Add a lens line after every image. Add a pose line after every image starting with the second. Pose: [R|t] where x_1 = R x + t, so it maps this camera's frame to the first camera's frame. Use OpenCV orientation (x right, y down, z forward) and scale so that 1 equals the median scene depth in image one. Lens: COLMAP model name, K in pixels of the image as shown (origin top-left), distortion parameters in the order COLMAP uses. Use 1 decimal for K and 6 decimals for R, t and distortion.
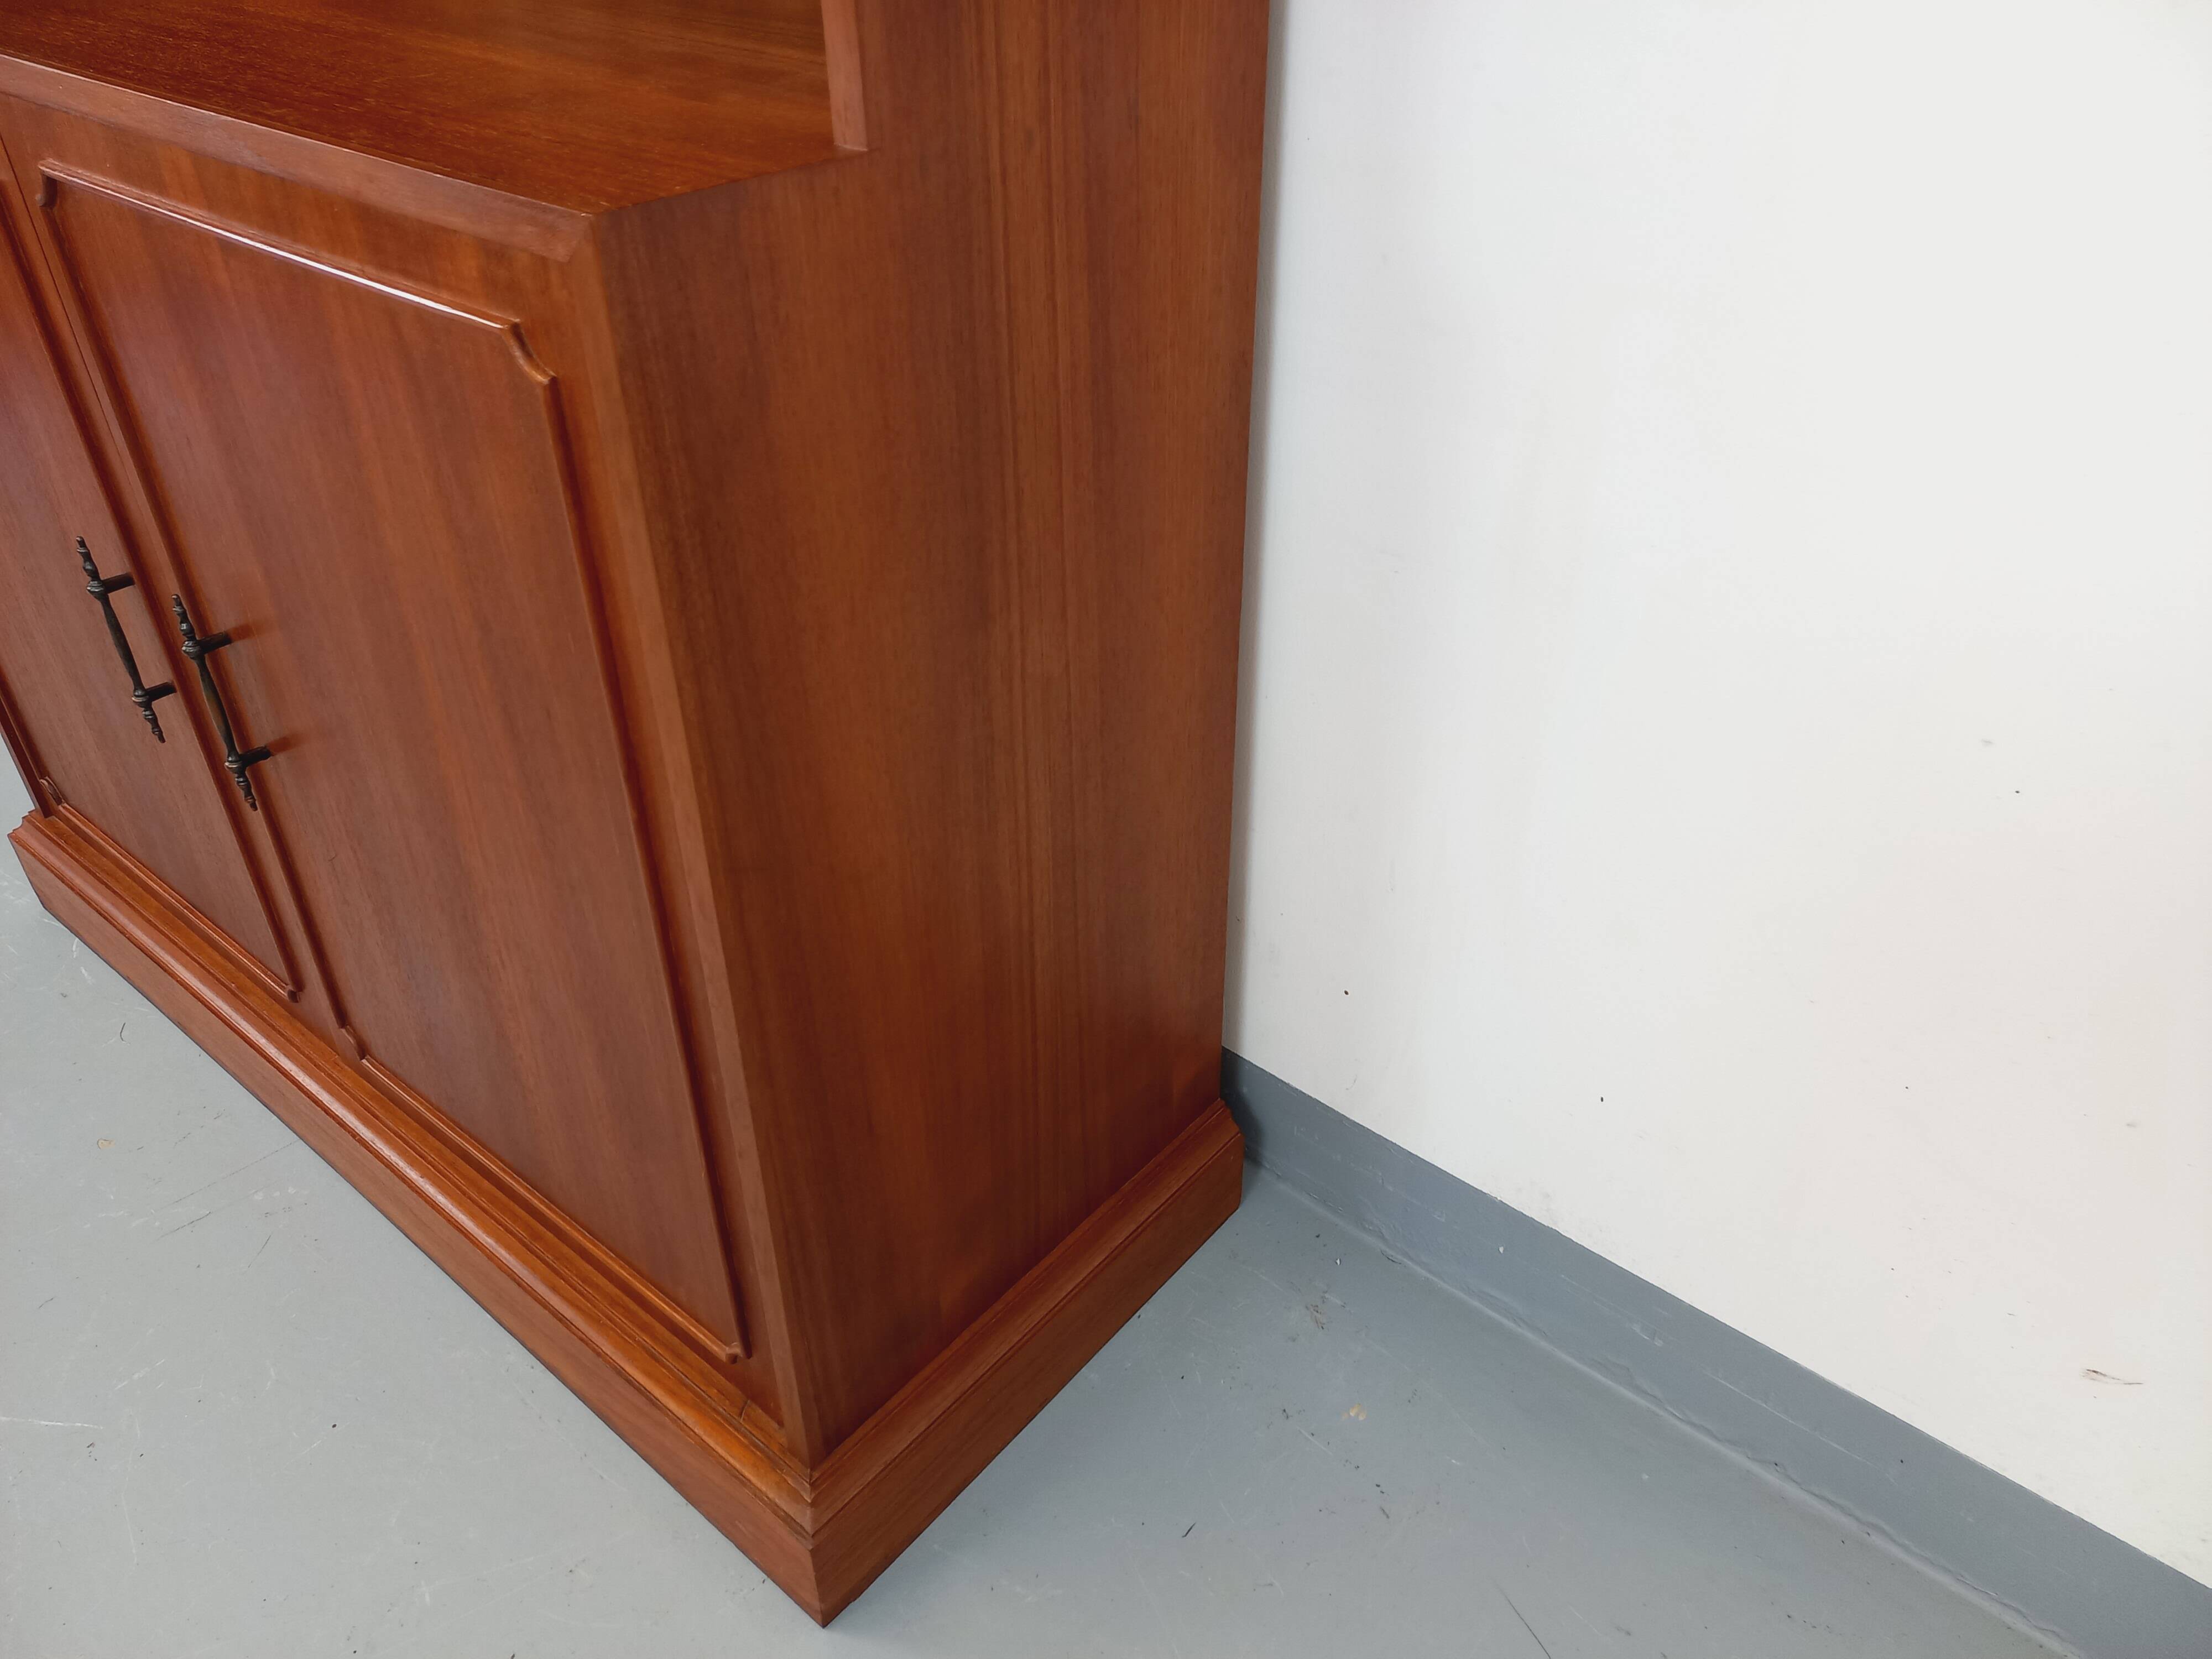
lens RADIAL K [[1610.3, 0, 1110.0], [0, 1610.3, 793.2], [0, 0, 1]] dist [-0.001398, -0.000588]
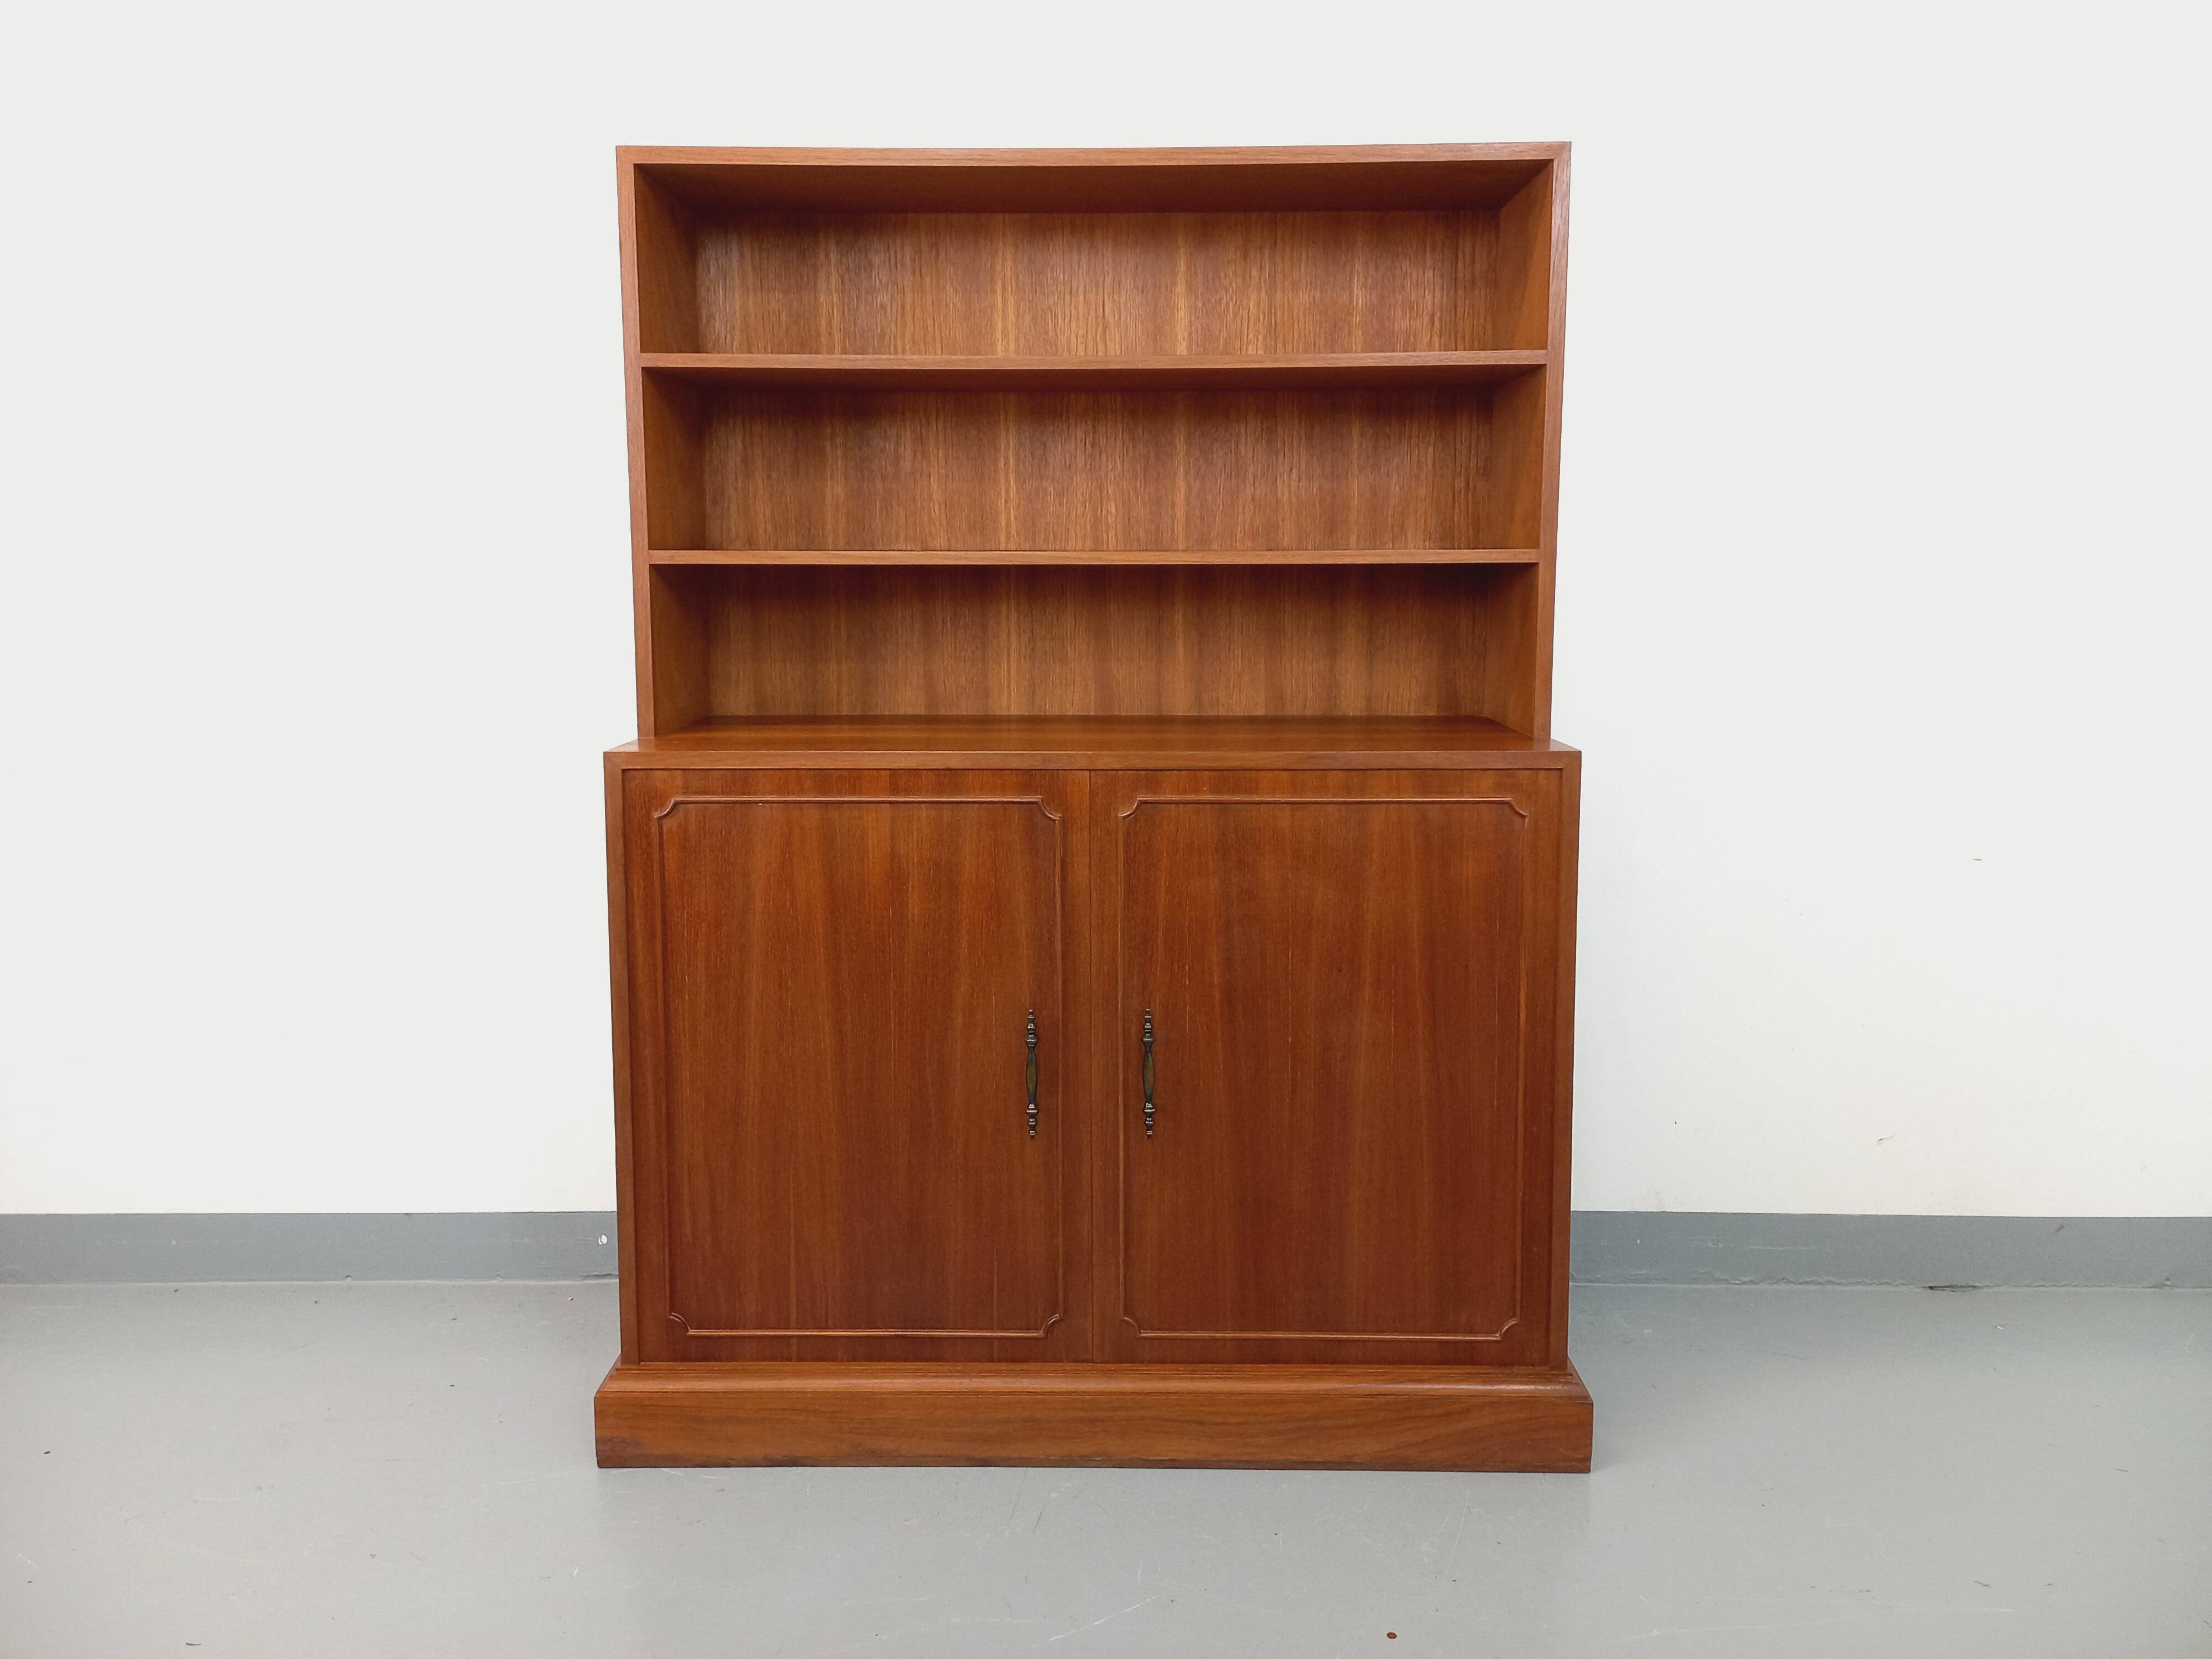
lens RADIAL K [[1603.8, 0, 1100.7], [0, 1603.8, 727.7], [0, 0, 1]] dist [0.117508, -0.199010]
pose [[0.774670, -0.061966, 0.629322, -1.713167], [0.348625, 0.872139, -0.343269, 0.210107], [-0.527585, 0.485318, 0.697224, -0.432272]]
